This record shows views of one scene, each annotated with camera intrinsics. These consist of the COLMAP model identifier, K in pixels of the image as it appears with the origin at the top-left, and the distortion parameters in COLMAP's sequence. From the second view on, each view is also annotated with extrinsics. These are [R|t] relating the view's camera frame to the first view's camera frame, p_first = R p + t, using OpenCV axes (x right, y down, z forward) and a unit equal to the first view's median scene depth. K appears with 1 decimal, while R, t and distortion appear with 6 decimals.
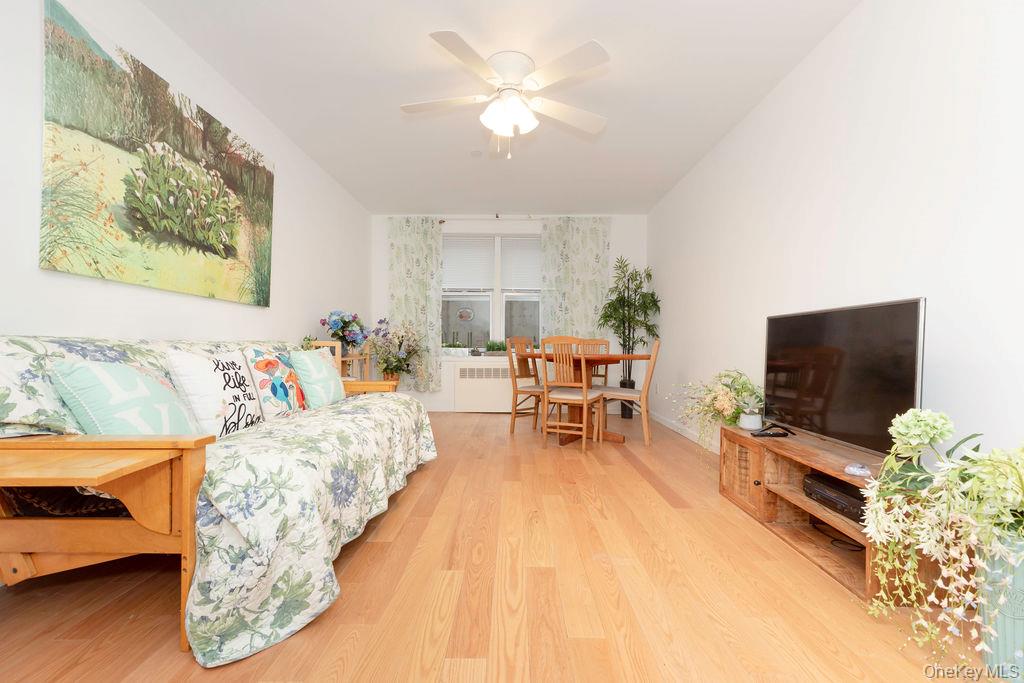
lens RADIAL K [[454.2, 0, 505.0], [0, 454.2, 350.2], [0, 0, 1]] dist [0.001997, 0.000387]
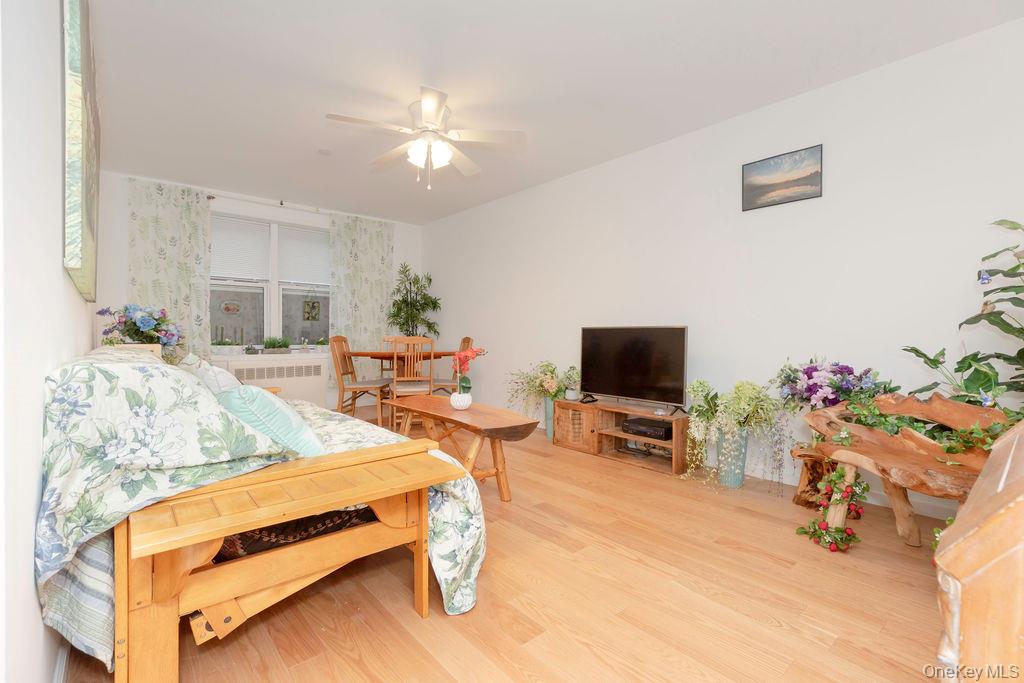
lens RADIAL K [[463.2, 0, 506.1], [0, 463.2, 342.4], [0, 0, 1]] dist [-0.000960, -0.000041]
pose [[0.750090, -0.014164, 0.661184, -0.630898], [0.007712, 0.999890, 0.012670, -0.039755], [-0.661290, -0.004404, 0.750117, -0.029419]]
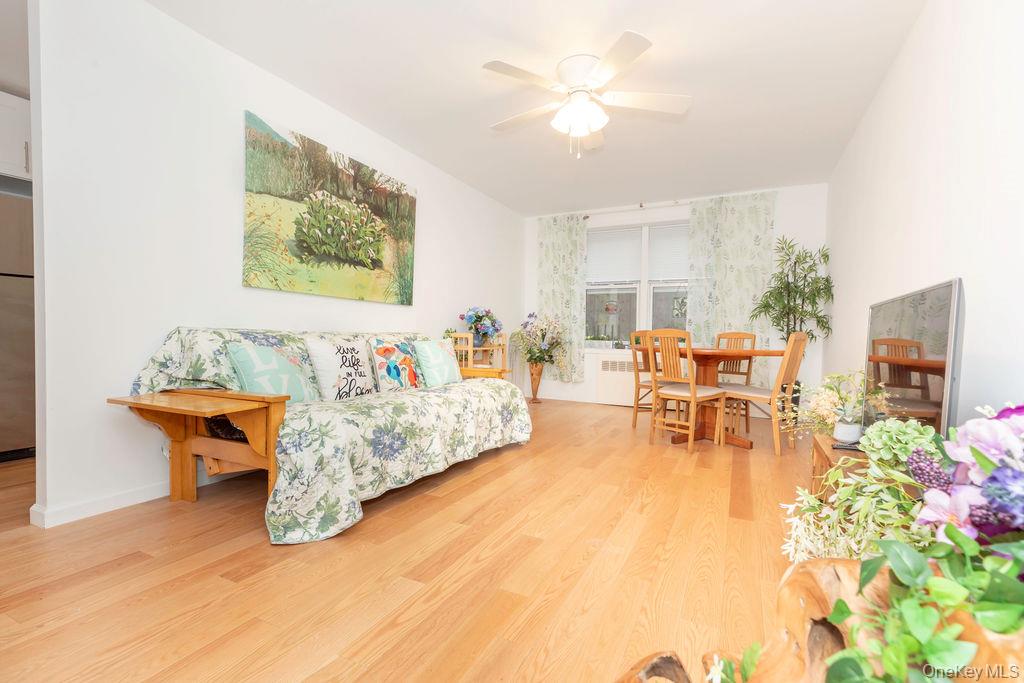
lens RADIAL K [[454.2, 0, 505.0], [0, 454.2, 350.2], [0, 0, 1]] dist [0.001997, 0.000387]
pose [[0.899243, 0.020668, -0.436960, 0.316866], [-0.013715, 0.999724, 0.019062, 0.000299], [0.437234, -0.011149, 0.899279, -0.015026]]
